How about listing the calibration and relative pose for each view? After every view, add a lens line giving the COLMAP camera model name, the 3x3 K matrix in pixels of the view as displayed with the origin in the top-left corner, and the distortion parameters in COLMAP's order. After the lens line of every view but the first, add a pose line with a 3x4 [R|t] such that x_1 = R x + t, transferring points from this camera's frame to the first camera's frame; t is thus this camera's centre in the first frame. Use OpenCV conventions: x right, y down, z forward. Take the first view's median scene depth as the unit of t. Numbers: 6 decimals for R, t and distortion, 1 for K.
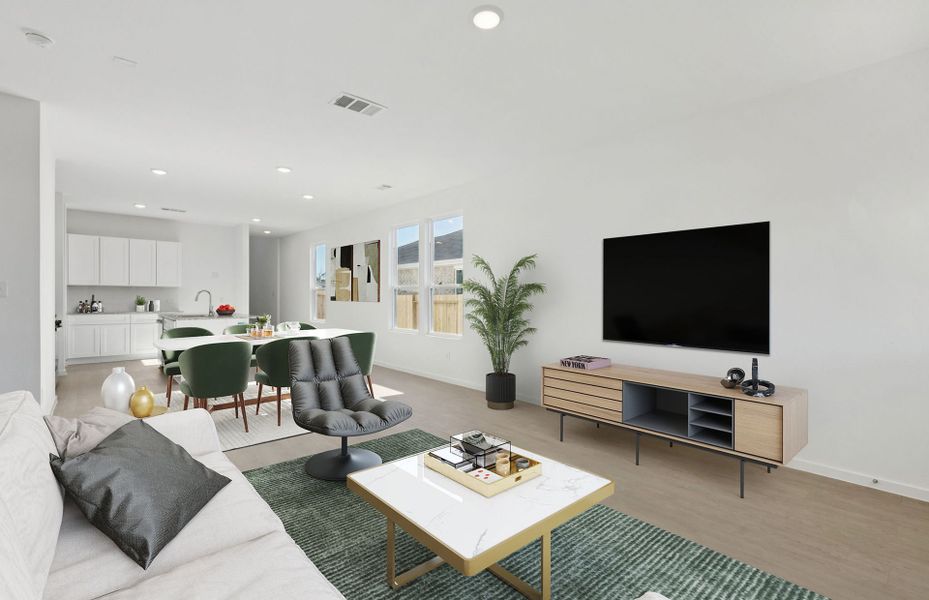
lens RADIAL K [[421.7, 0, 452.1], [0, 421.7, 297.5], [0, 0, 1]] dist [0.000379, 0.020778]
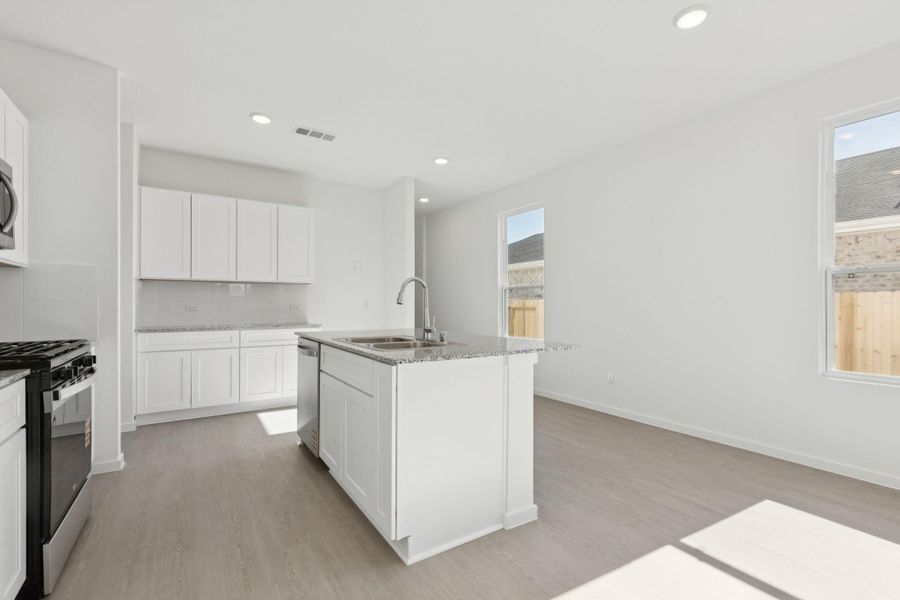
lens RADIAL K [[403.1, 0, 461.2], [0, 403.1, 299.9], [0, 0, 1]] dist [0.001316, 0.000048]
pose [[0.993551, -0.003565, -0.113334, -0.393299], [0.002854, 0.999975, -0.006437, 0.003734], [0.113354, 0.006072, 0.993536, 0.488327]]
